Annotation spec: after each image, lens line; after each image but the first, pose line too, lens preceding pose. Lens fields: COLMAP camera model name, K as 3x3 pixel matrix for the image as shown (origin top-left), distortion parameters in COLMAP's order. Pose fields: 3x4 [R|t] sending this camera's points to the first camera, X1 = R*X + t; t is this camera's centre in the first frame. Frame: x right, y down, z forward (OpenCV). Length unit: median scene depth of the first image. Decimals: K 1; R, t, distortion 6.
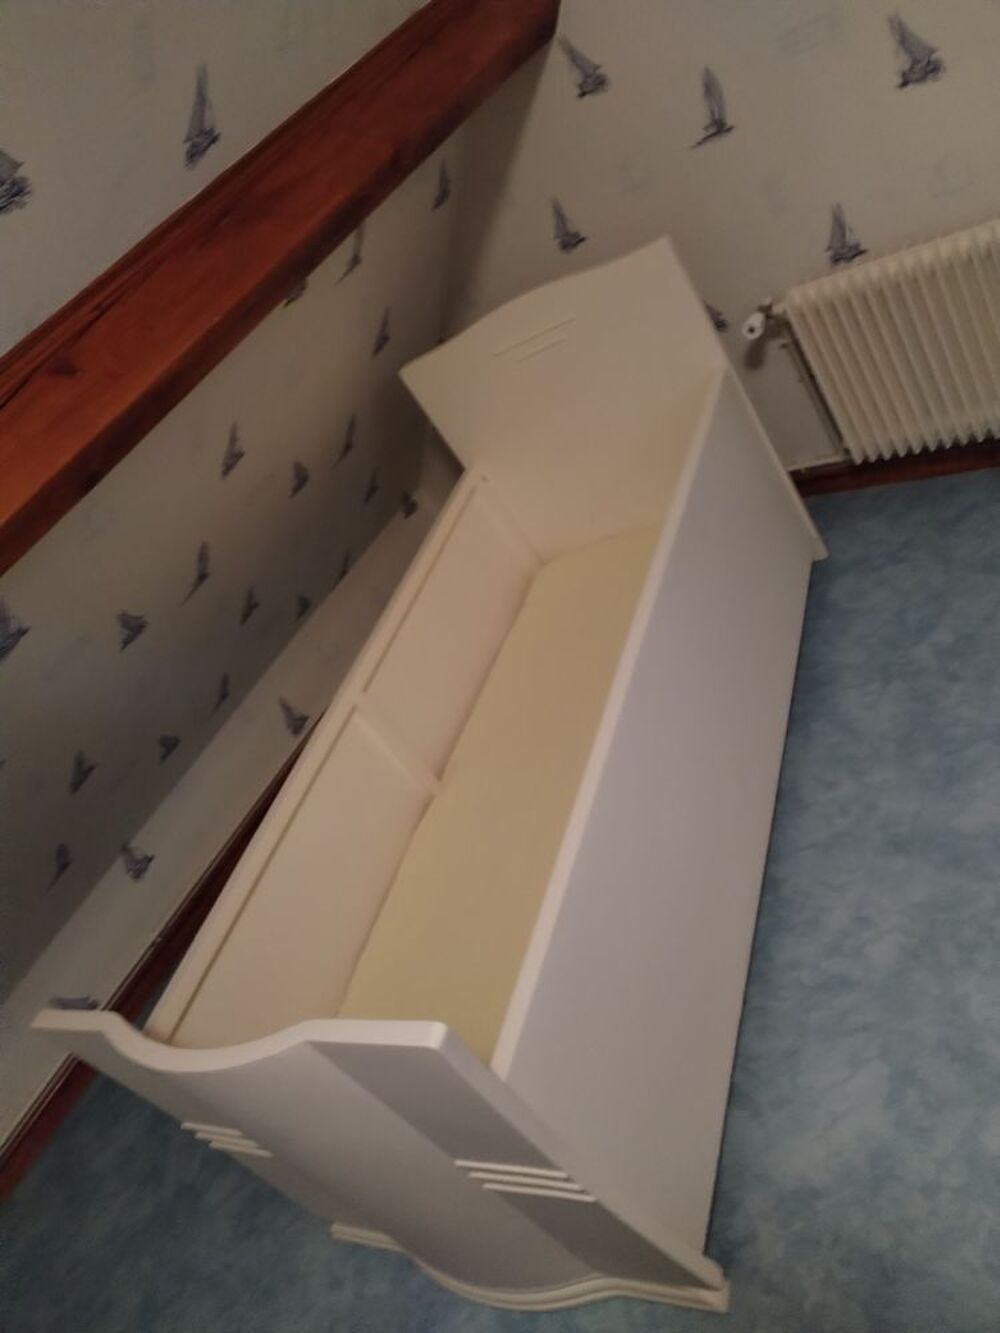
lens RADIAL K [[984.6, 0, 506.0], [0, 984.6, 669.7], [0, 0, 1]] dist [-0.015808, 0.011237]
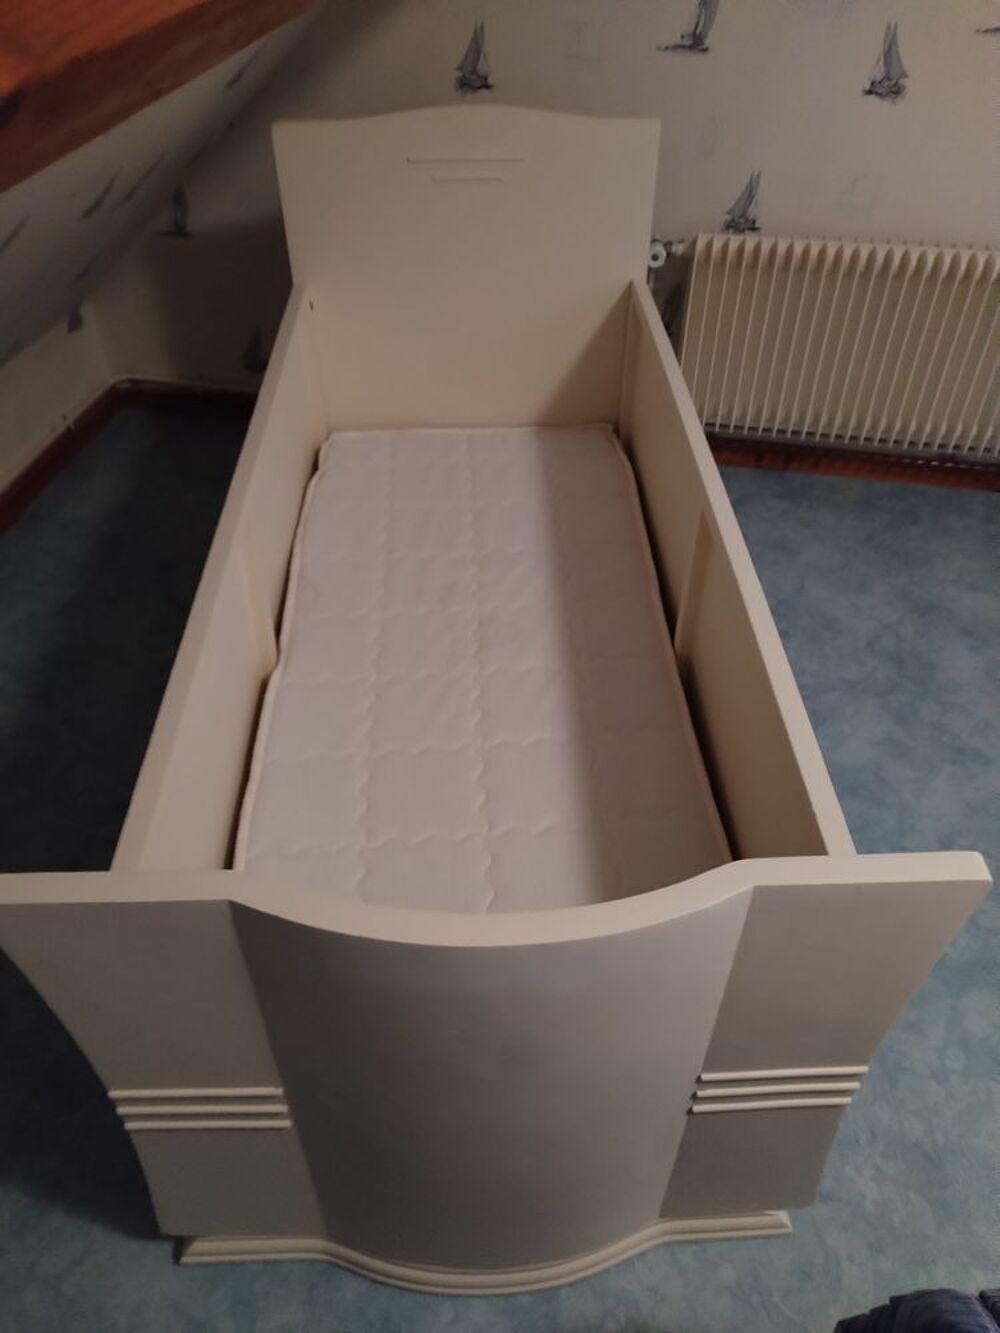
lens RADIAL K [[984.6, 0, 505.3], [0, 984.6, 670.4], [0, 0, 1]] dist [-0.015808, 0.011237]
pose [[0.779617, 0.169877, 0.602776, -0.444817], [-0.162709, 0.984398, -0.066984, 0.174450], [-0.604751, -0.045855, 0.795094, 0.325925]]
